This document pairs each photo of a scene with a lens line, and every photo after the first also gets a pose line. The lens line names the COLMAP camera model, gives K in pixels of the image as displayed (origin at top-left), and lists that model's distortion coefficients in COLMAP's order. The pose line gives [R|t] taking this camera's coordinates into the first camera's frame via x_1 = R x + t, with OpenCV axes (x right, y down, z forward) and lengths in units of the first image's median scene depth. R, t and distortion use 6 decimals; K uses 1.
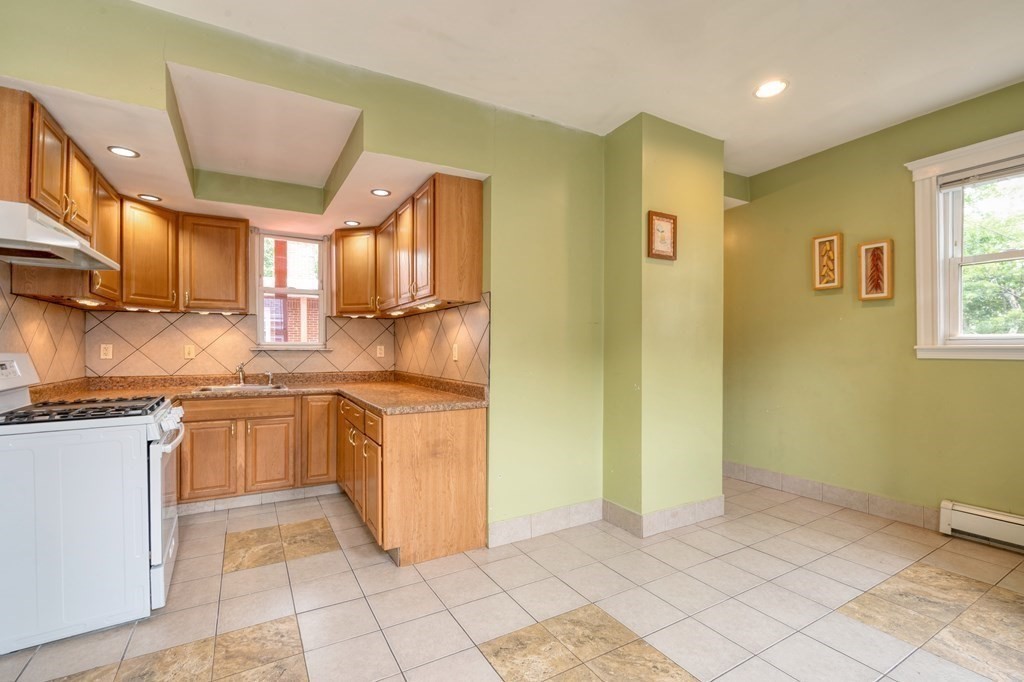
lens RADIAL K [[450.4, 0, 506.6], [0, 450.4, 345.6], [0, 0, 1]] dist [-0.001167, 0.000100]
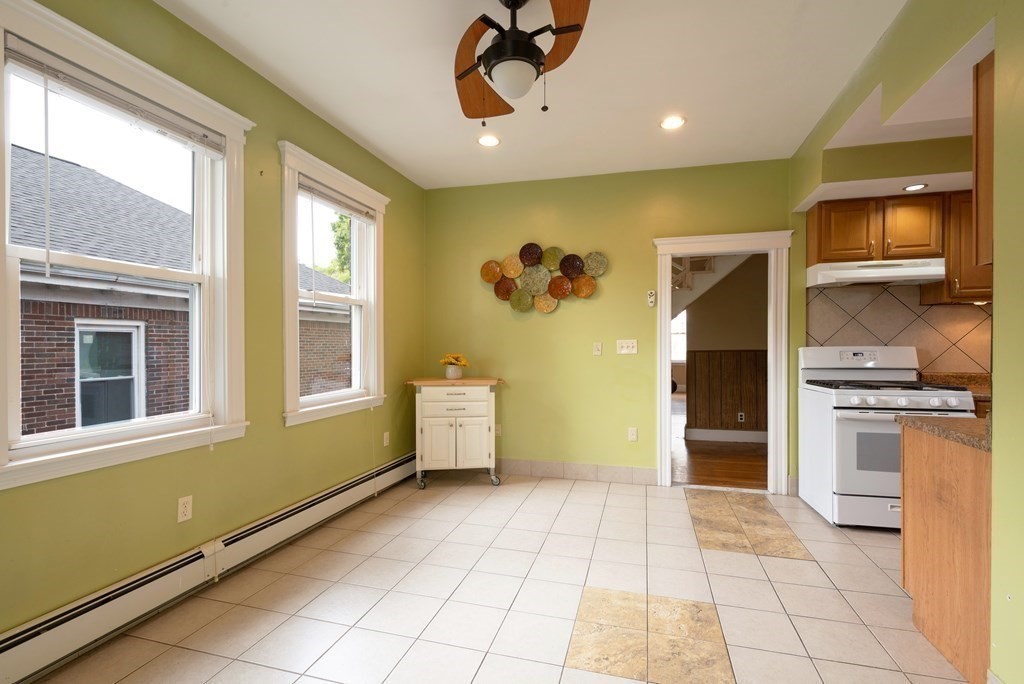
lens RADIAL K [[461.8, 0, 506.8], [0, 461.8, 344.0], [0, 0, 1]] dist [-0.017456, 0.000200]
pose [[-0.715153, 0.005541, -0.698946, 1.113659], [0.004848, 0.999984, 0.002968, 0.001823], [0.698952, -0.001266, -0.715168, 1.458656]]
